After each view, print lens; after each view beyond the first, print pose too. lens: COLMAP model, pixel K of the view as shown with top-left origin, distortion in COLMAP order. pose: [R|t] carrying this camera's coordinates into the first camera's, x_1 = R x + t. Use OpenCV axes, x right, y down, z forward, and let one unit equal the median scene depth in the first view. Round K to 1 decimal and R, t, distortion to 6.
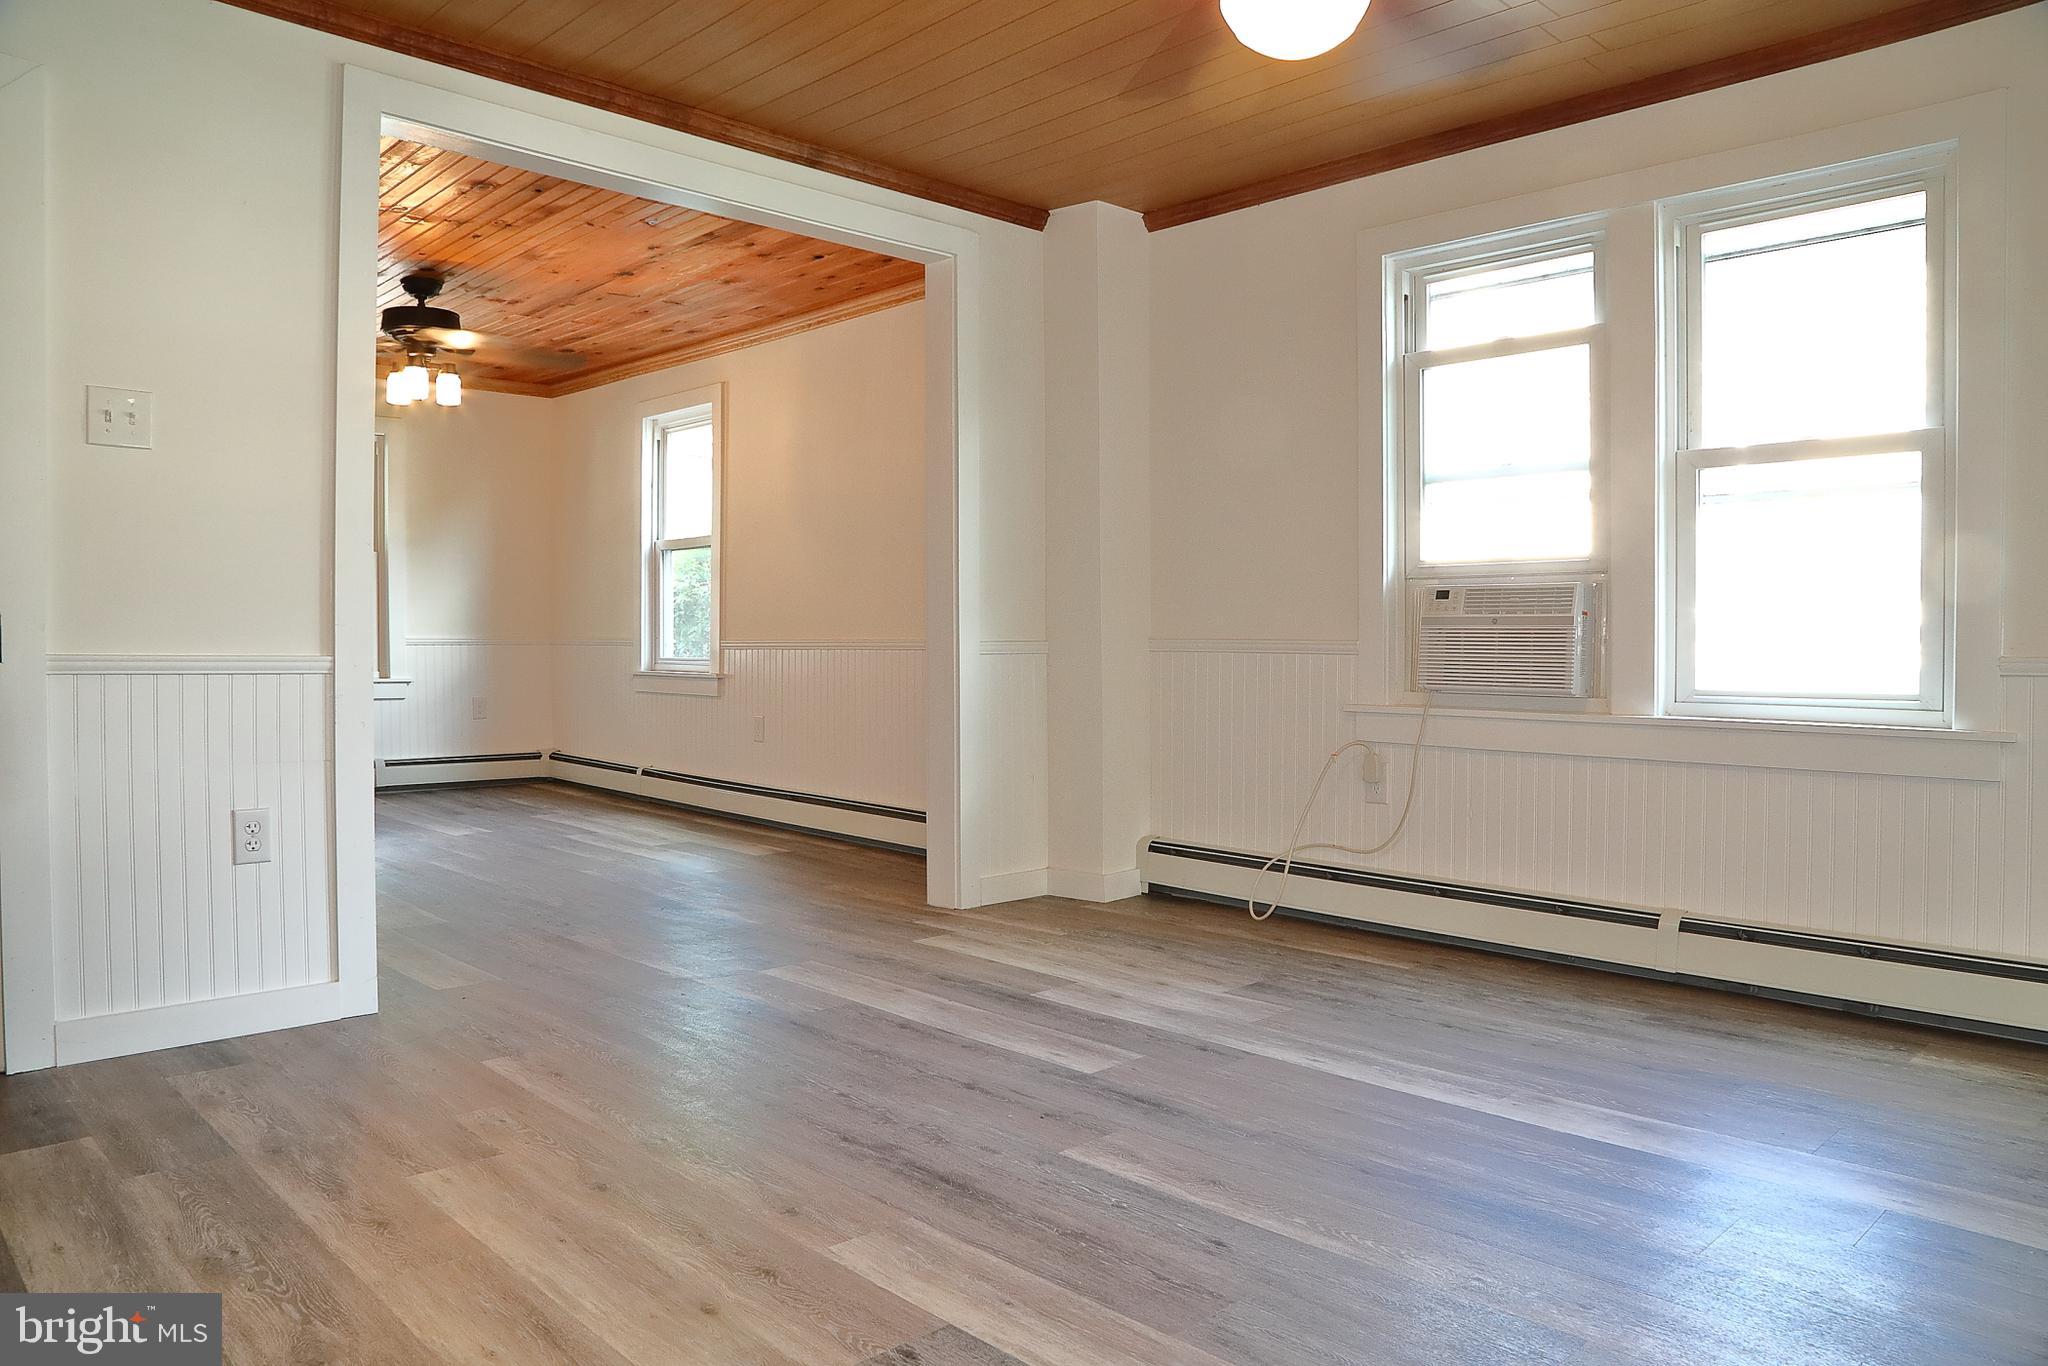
lens RADIAL K [[1398.6, 0, 1024.8], [0, 1398.6, 691.5], [0, 0, 1]] dist [-0.118054, 0.061016]
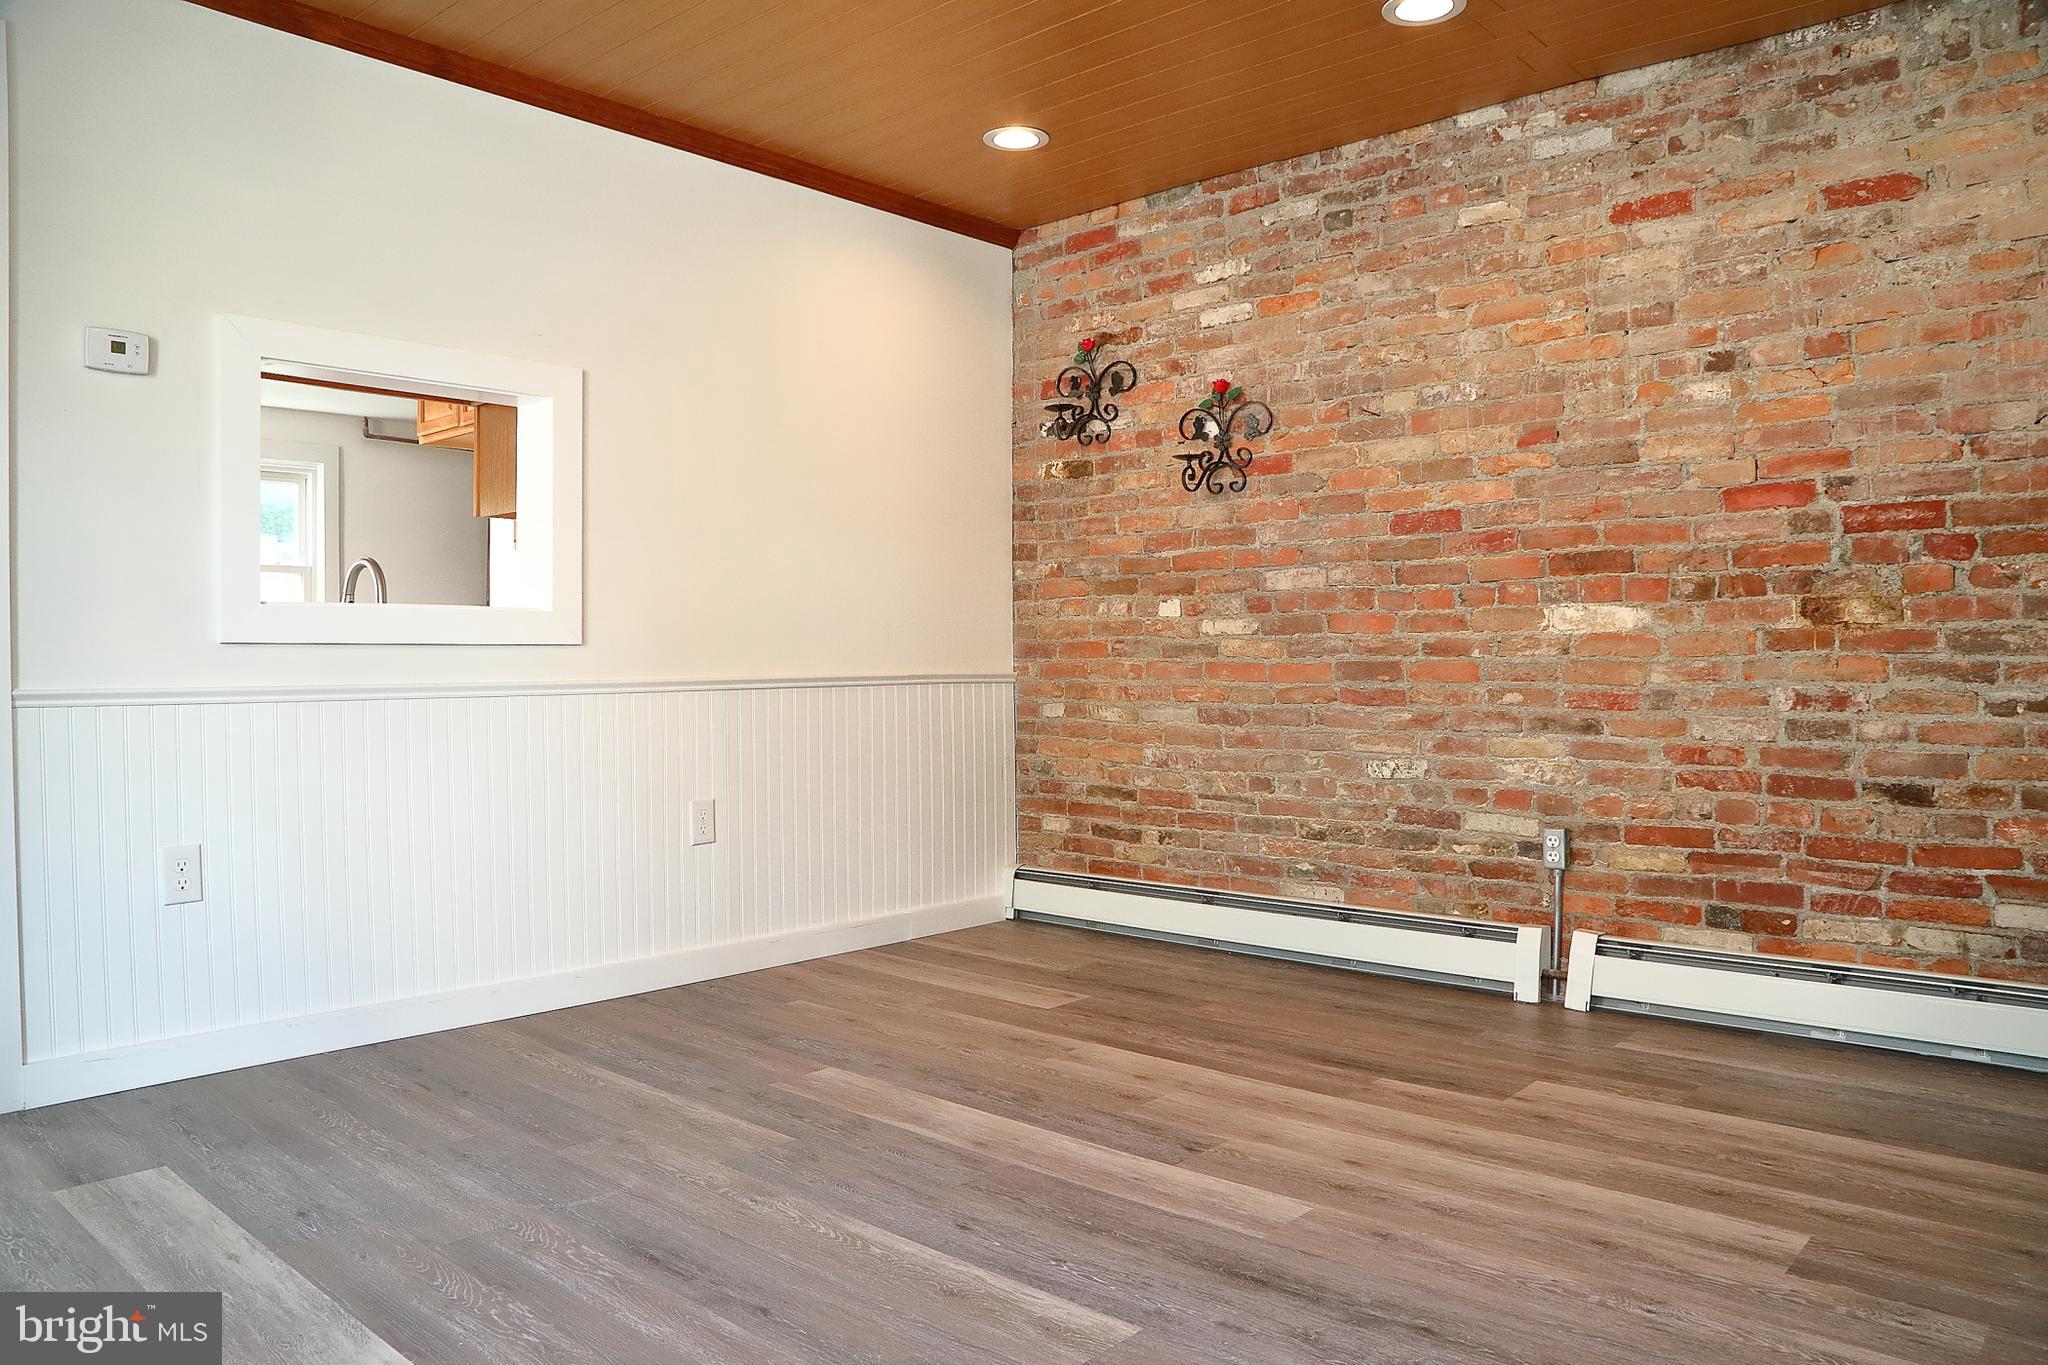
lens RADIAL K [[1398.6, 0, 1022.1], [0, 1398.6, 686.3], [0, 0, 1]] dist [-0.118054, 0.061016]
pose [[-0.997092, 0.001854, -0.076183, 0.131368], [-0.001750, 0.998884, 0.047209, -0.054094], [0.076186, 0.047205, -0.995976, 1.529210]]
